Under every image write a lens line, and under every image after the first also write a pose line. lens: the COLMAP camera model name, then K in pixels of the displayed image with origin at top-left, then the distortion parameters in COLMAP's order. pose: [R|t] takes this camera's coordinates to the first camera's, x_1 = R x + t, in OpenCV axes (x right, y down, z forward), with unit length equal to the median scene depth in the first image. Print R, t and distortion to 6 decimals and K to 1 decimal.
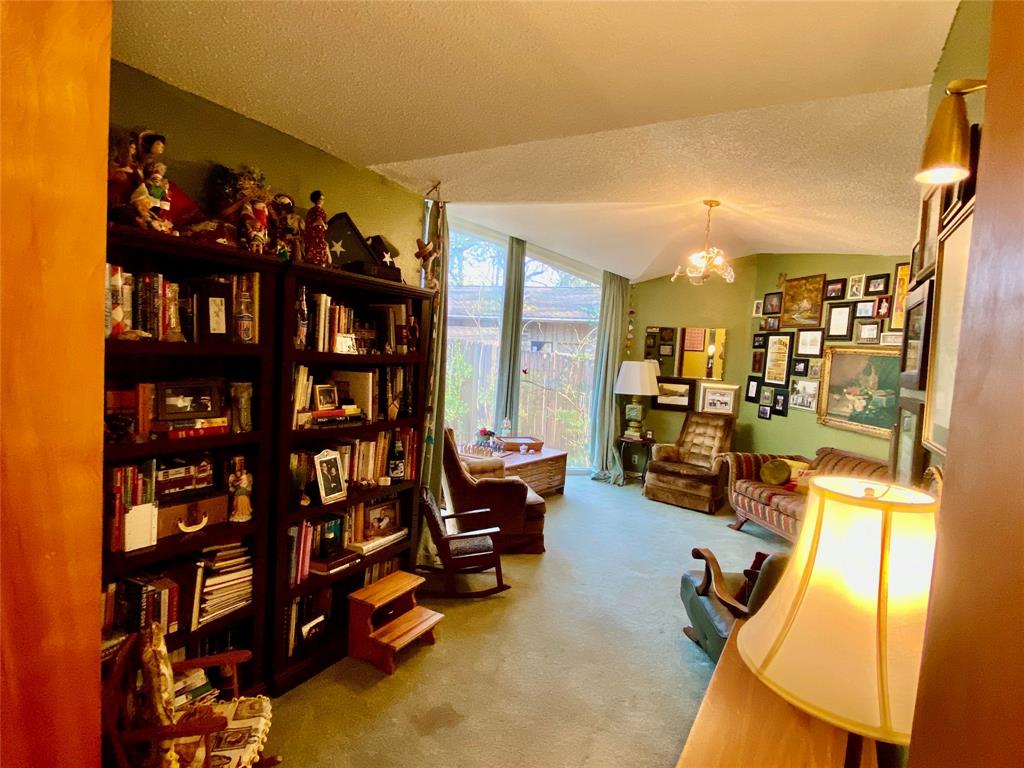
lens RADIAL K [[585.6, 0, 512.0], [0, 585.6, 384.0], [0, 0, 1]] dist [-0.000780, -0.000533]
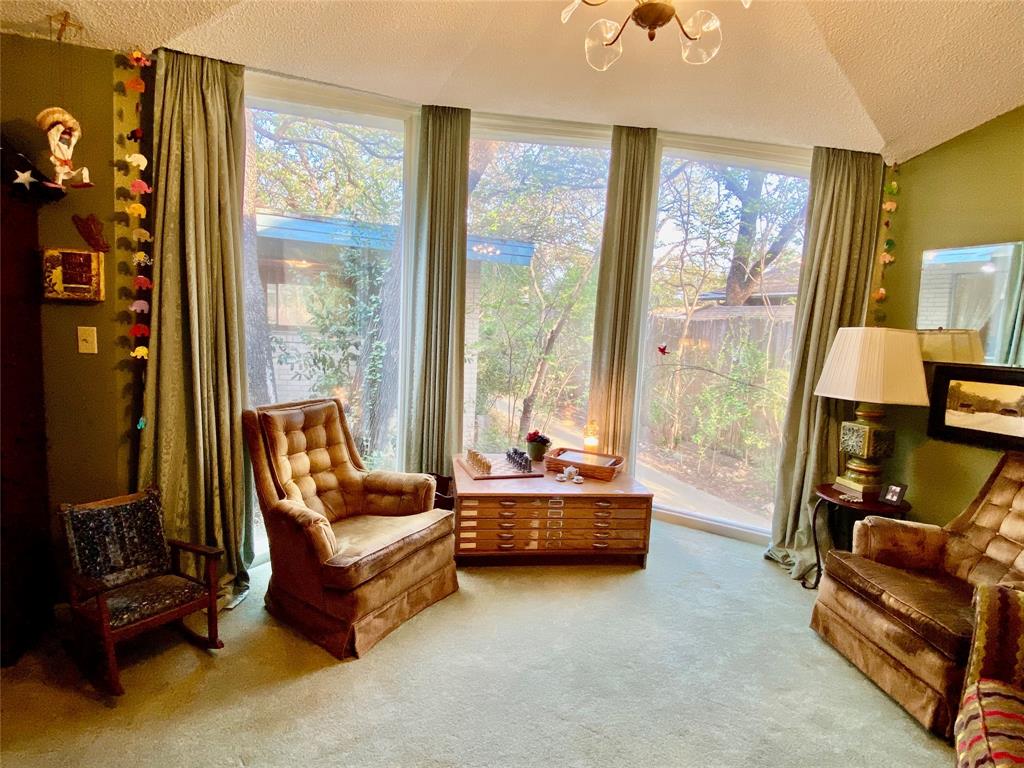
lens RADIAL K [[585.6, 0, 512.0], [0, 585.6, 384.0], [0, 0, 1]] dist [-0.000780, -0.000533]
pose [[0.673806, 0.059048, -0.736546, 0.414288], [-0.054536, 0.998057, 0.030123, 0.006047], [0.736893, 0.019872, 0.675717, 0.550914]]
